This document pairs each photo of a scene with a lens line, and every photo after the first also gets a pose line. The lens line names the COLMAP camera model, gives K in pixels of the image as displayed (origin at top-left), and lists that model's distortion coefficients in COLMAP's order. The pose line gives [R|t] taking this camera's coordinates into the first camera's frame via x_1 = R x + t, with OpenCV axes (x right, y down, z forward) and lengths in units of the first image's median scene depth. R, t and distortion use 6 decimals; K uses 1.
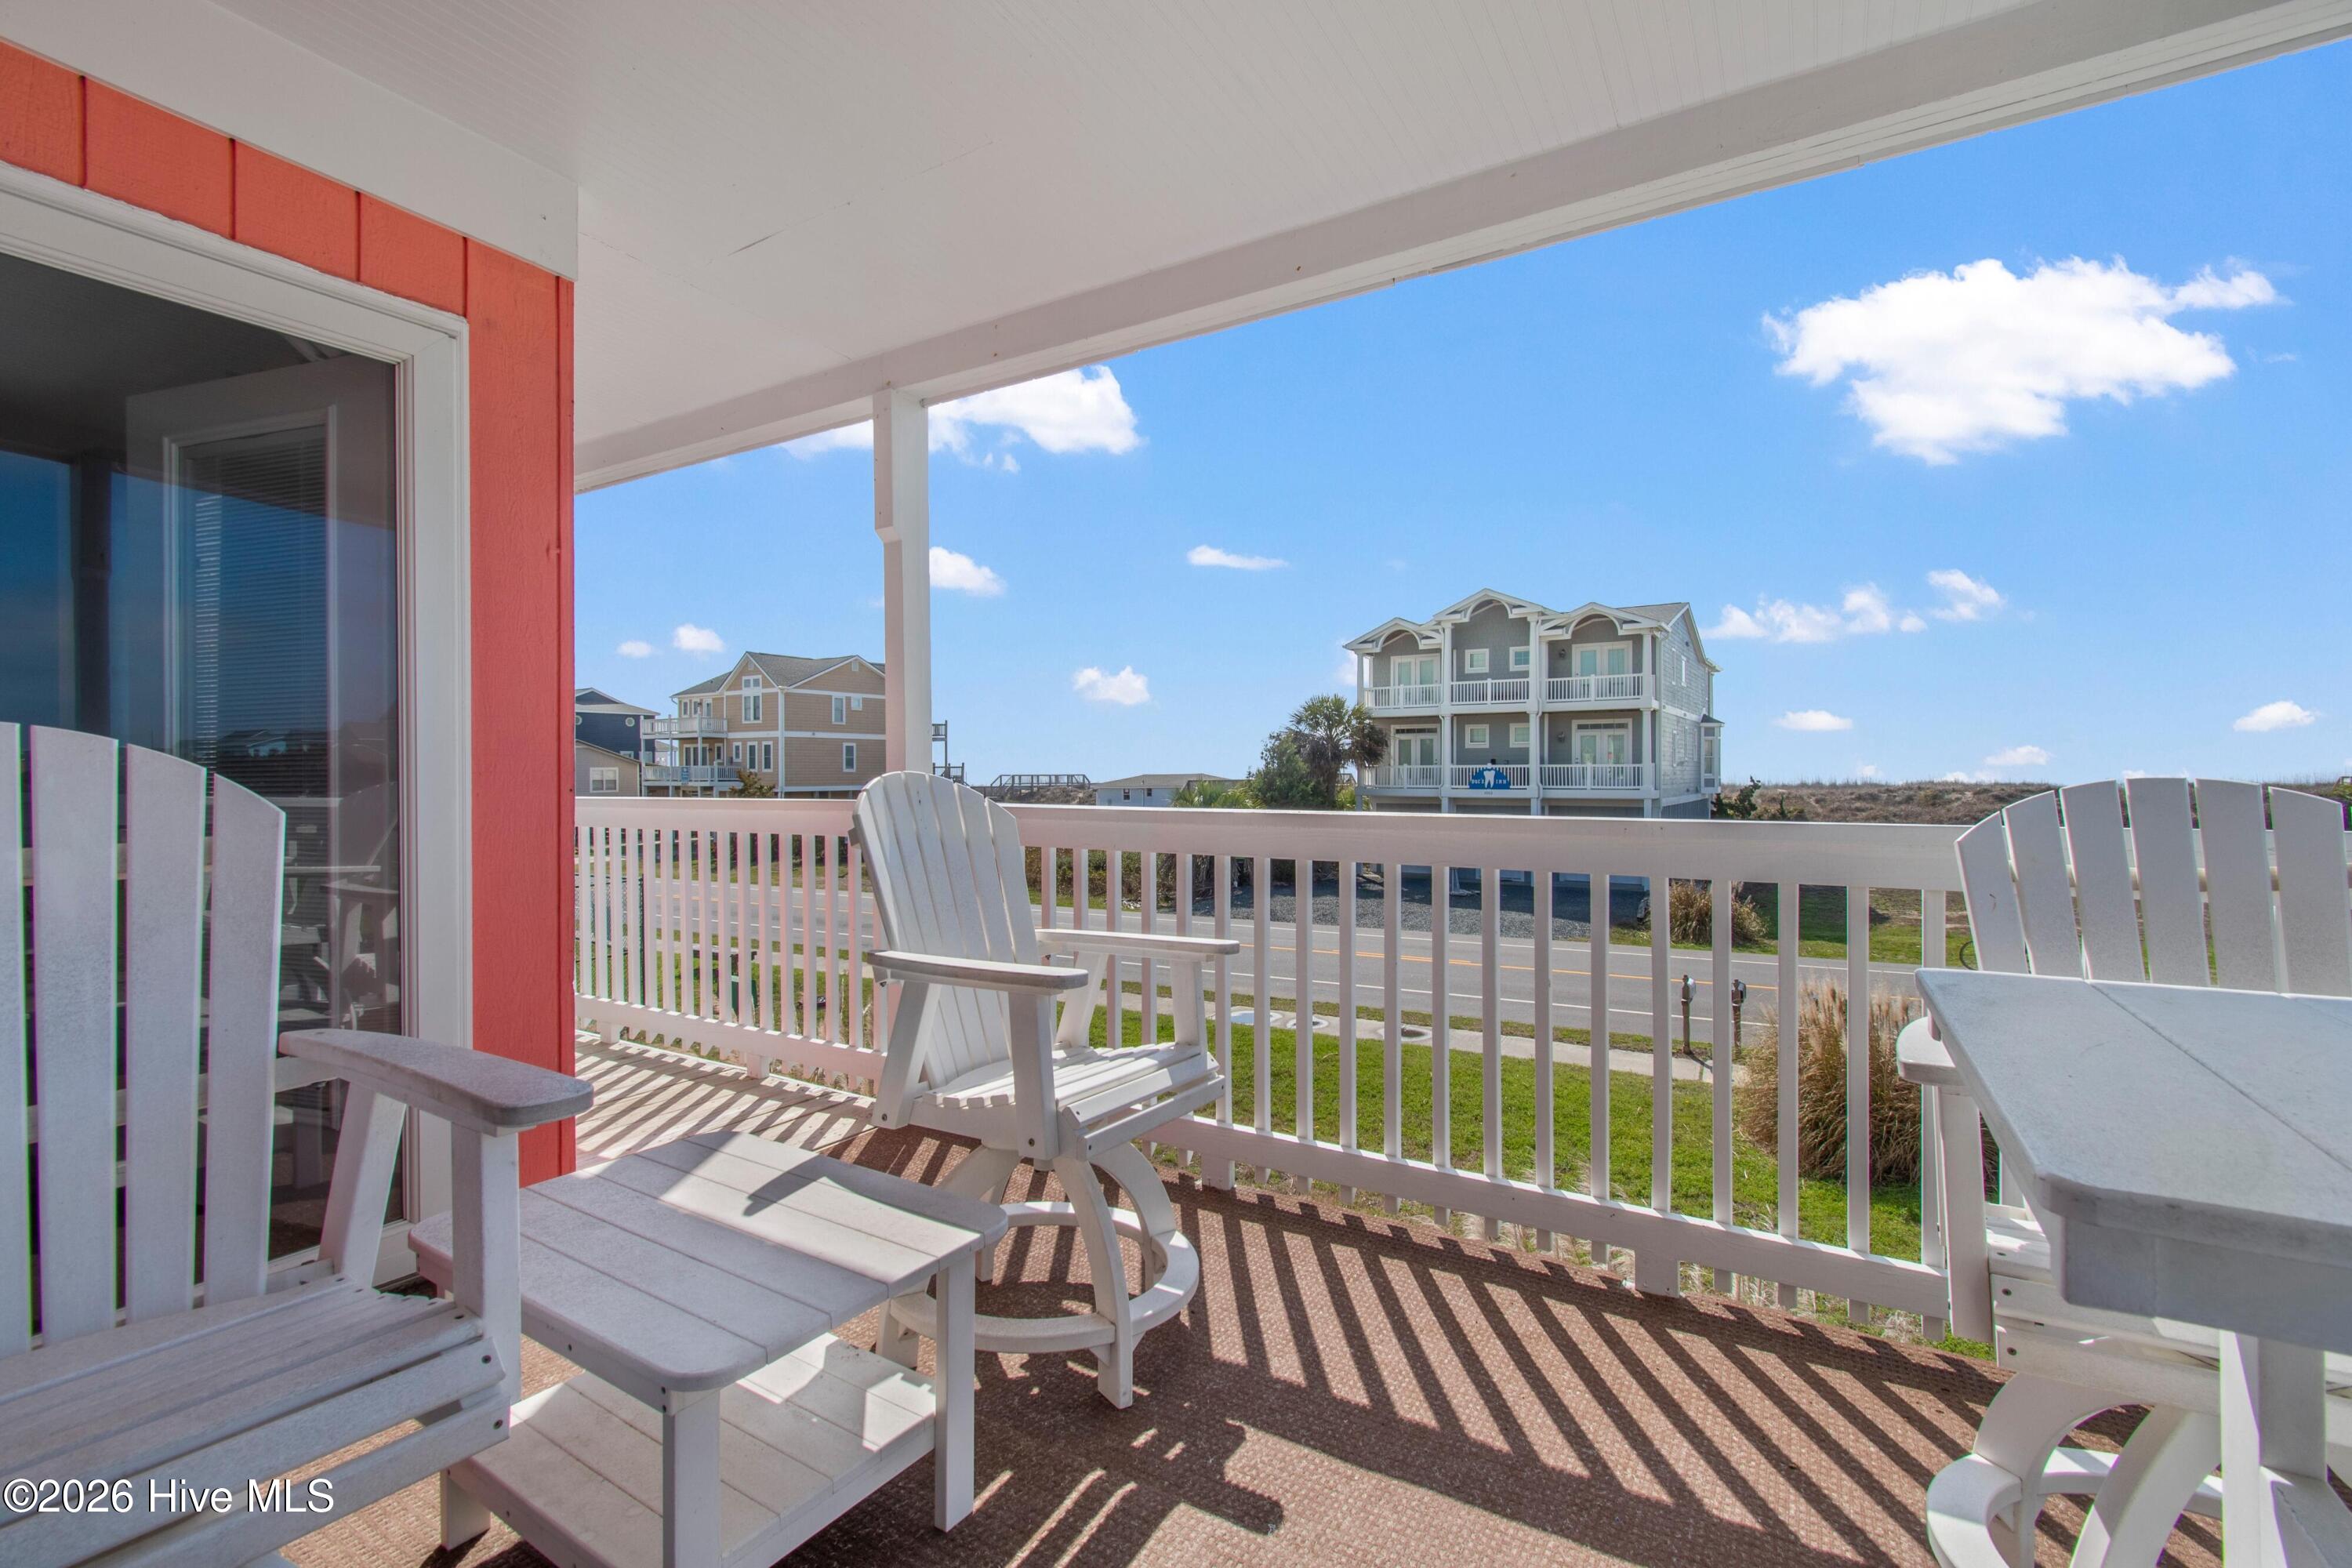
lens RADIAL K [[1022.3, 0, 1176.0], [0, 1022.3, 784.0], [0, 0, 1]] dist [-0.001131, -0.000421]
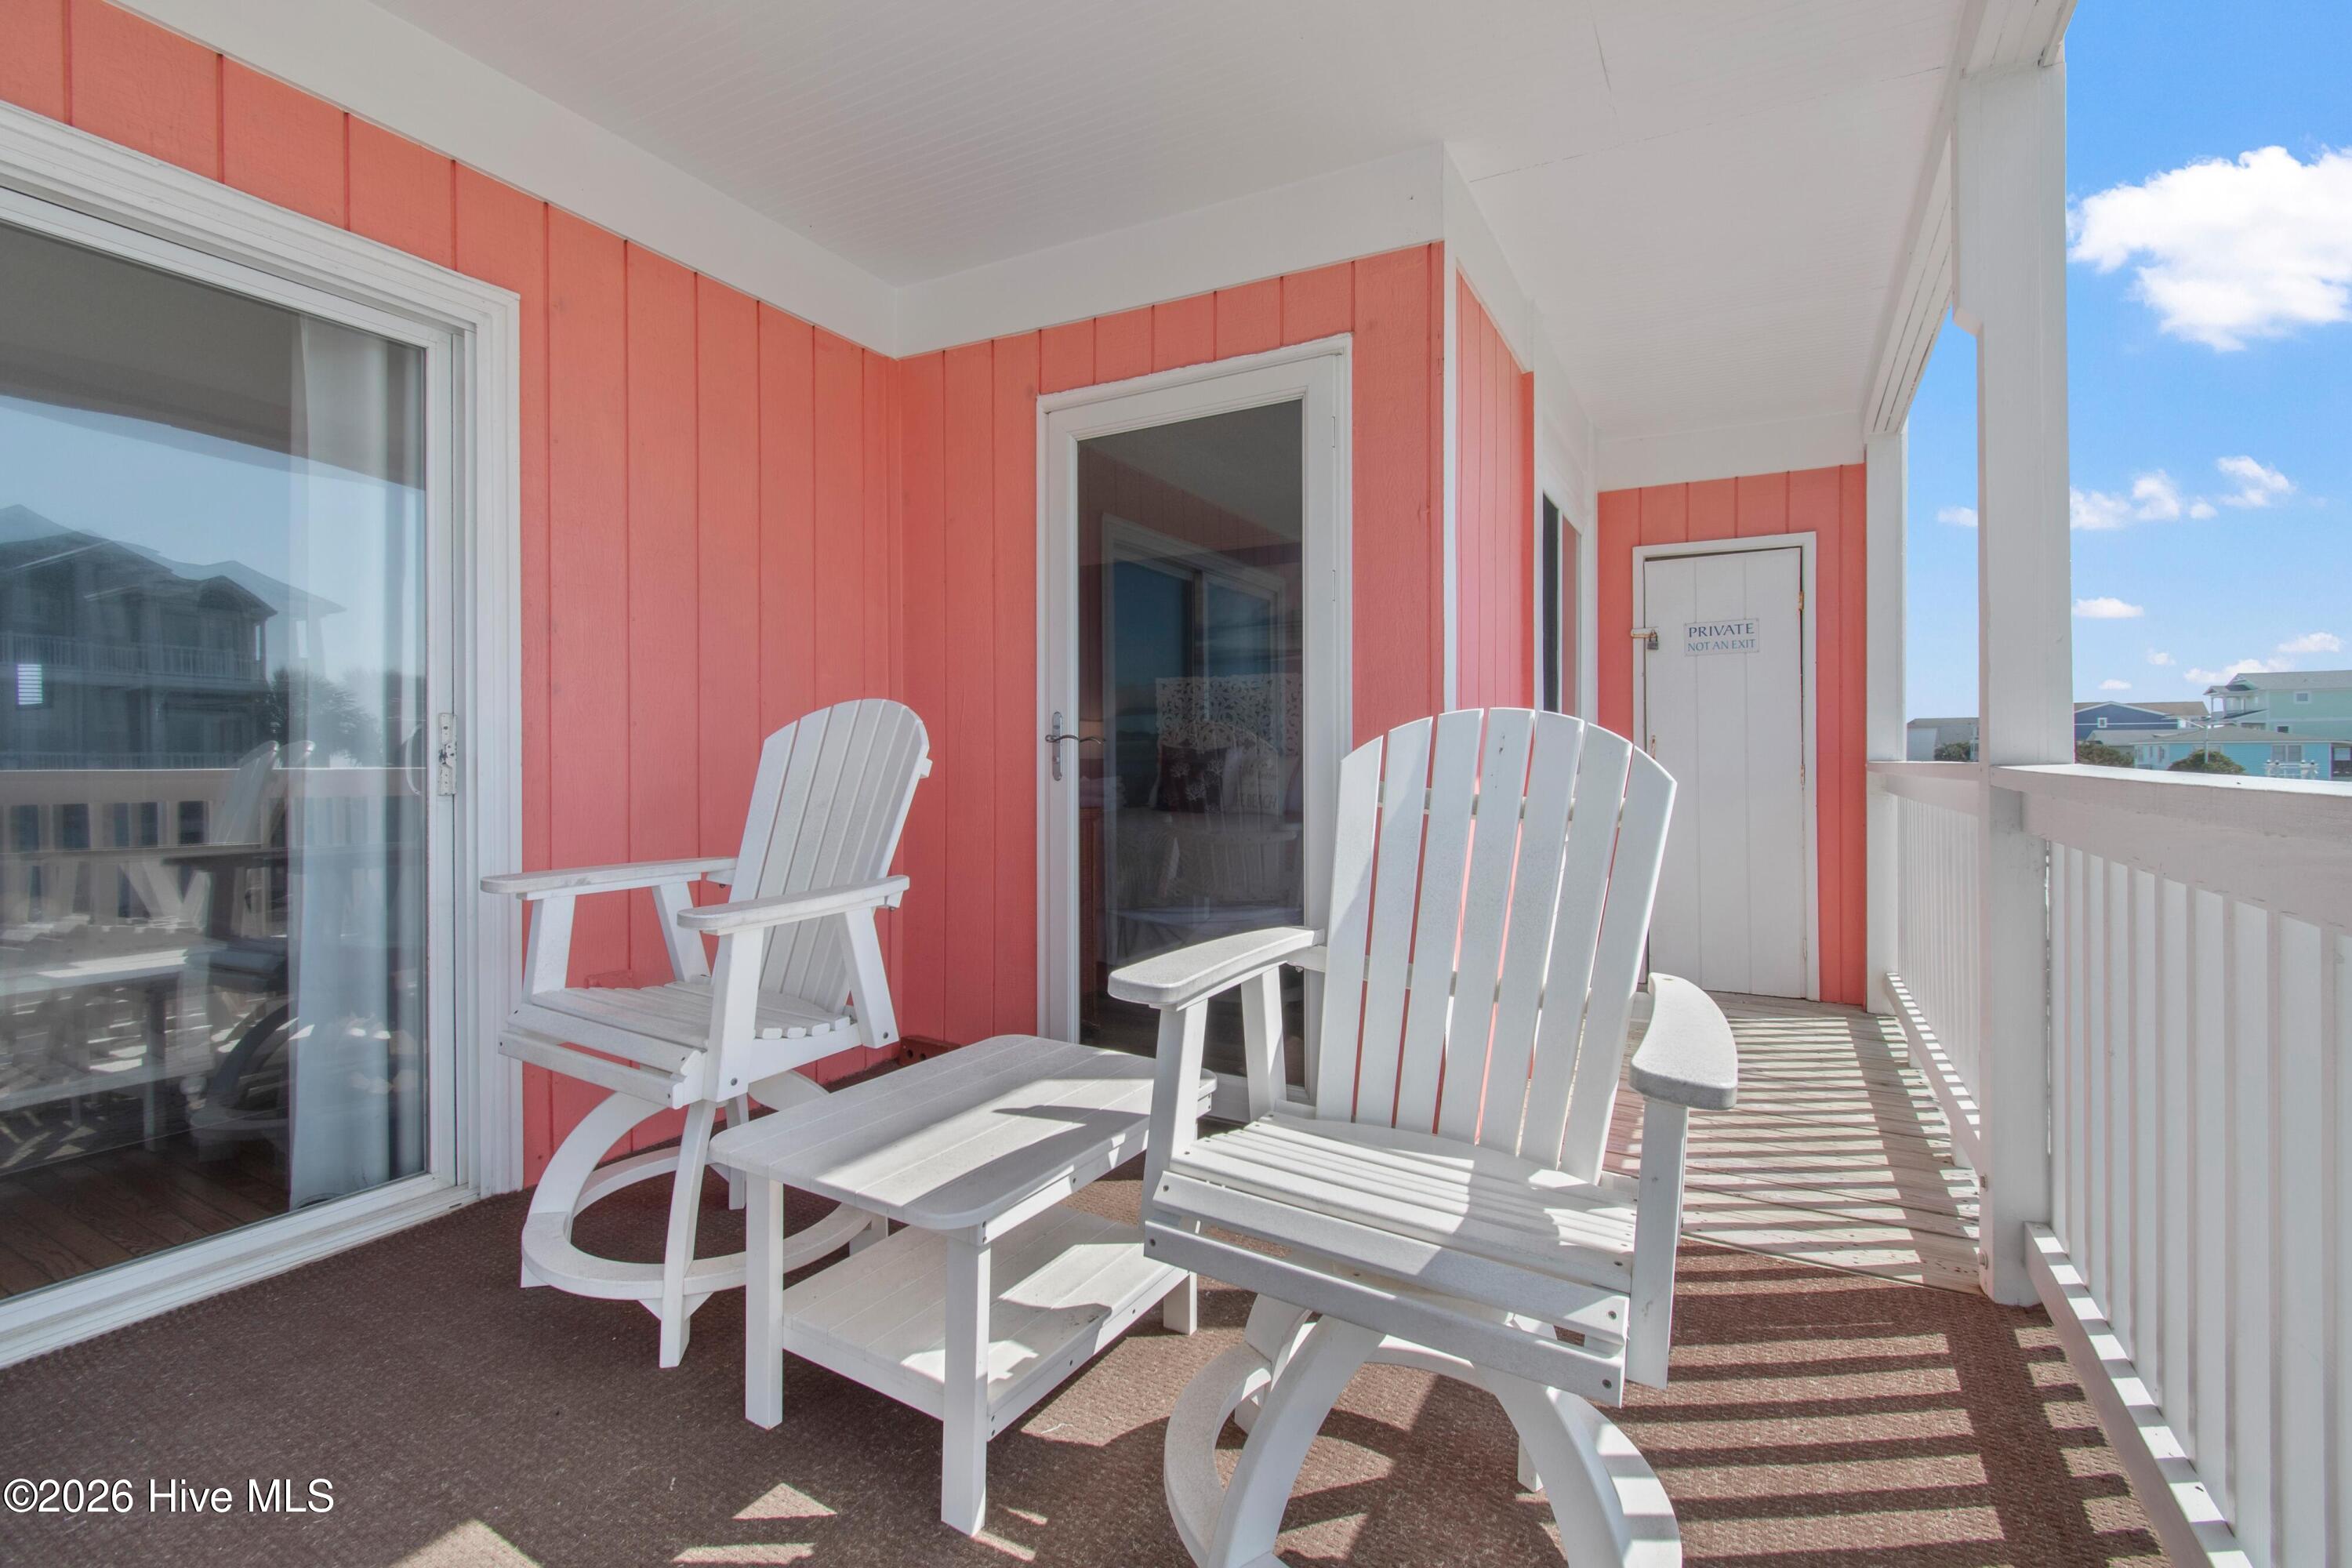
lens RADIAL K [[1029.9, 0, 1176.9], [0, 1029.9, 771.4], [0, 0, 1]] dist [-0.000723, -0.000356]
pose [[0.032995, 0.014251, -0.999354, 0.432813], [-0.006091, 0.999883, 0.014057, 0.022116], [0.999437, 0.005623, 0.033077, 0.713121]]
